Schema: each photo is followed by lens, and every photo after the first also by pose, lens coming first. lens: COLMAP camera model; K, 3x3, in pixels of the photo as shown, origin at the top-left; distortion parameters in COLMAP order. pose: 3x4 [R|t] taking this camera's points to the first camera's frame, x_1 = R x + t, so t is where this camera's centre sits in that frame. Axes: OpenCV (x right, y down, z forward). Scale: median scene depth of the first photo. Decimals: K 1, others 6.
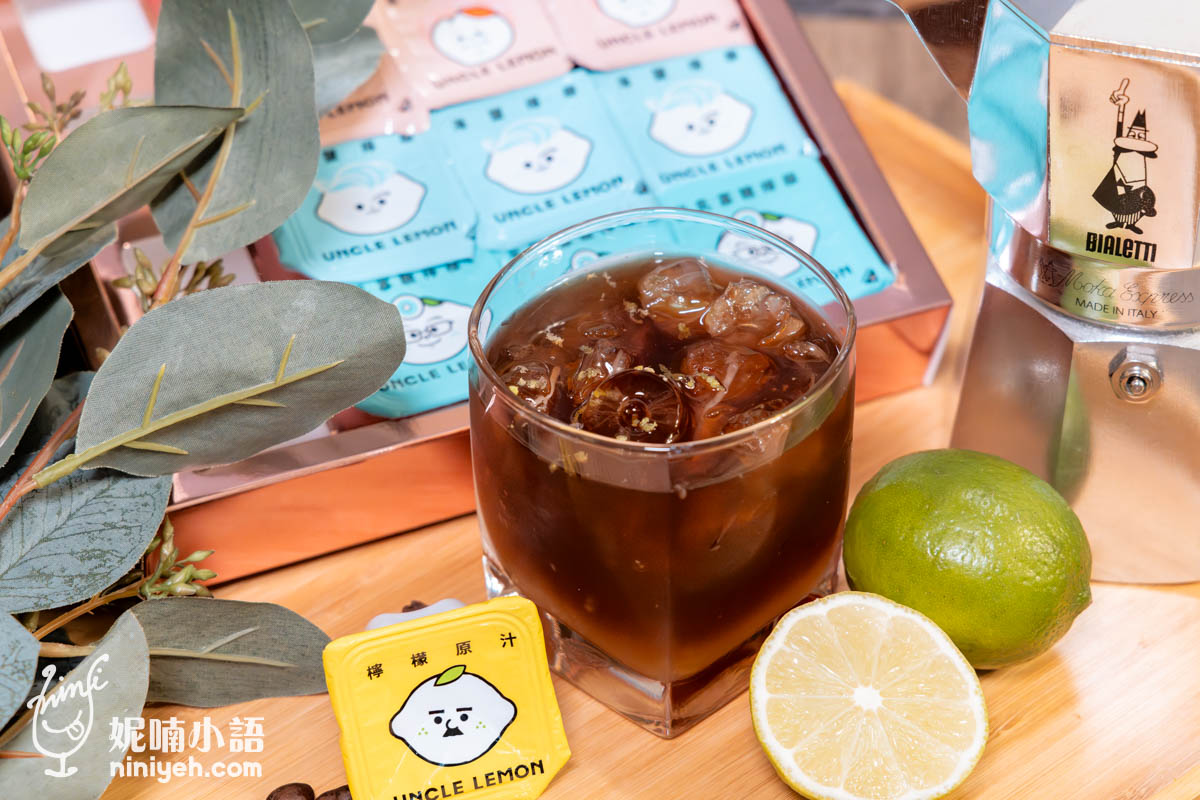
lens RADIAL K [[3336.2, 0, 600.0], [0, 3336.2, 400.0], [0, 0, 1]] dist [0.142498, 1.398930]
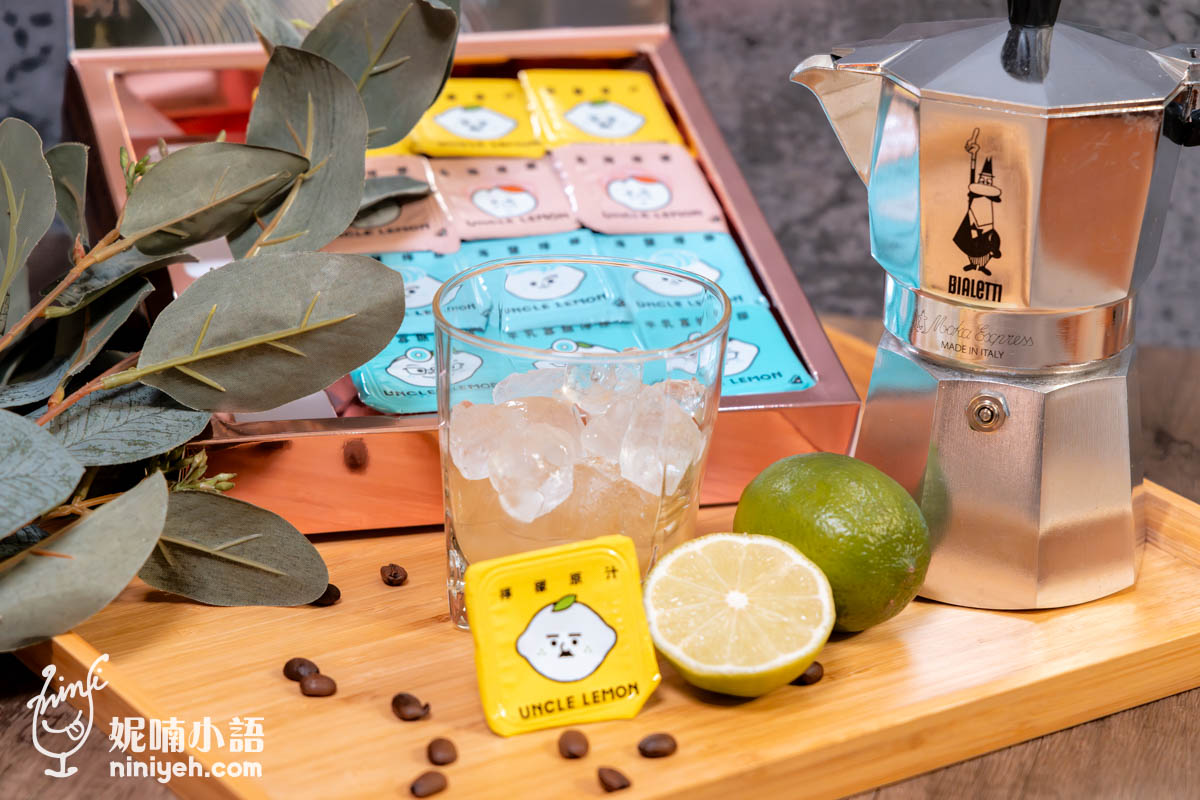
lens RADIAL K [[3310.8, 0, 600.0], [0, 3310.8, 400.0], [0, 0, 1]] dist [-0.720881, 23.828036]
pose [[0.993130, 0.093457, -0.070423, 0.104061], [-0.110703, 0.945394, -0.306554, 0.382691], [0.037927, 0.312244, 0.949245, -0.168933]]
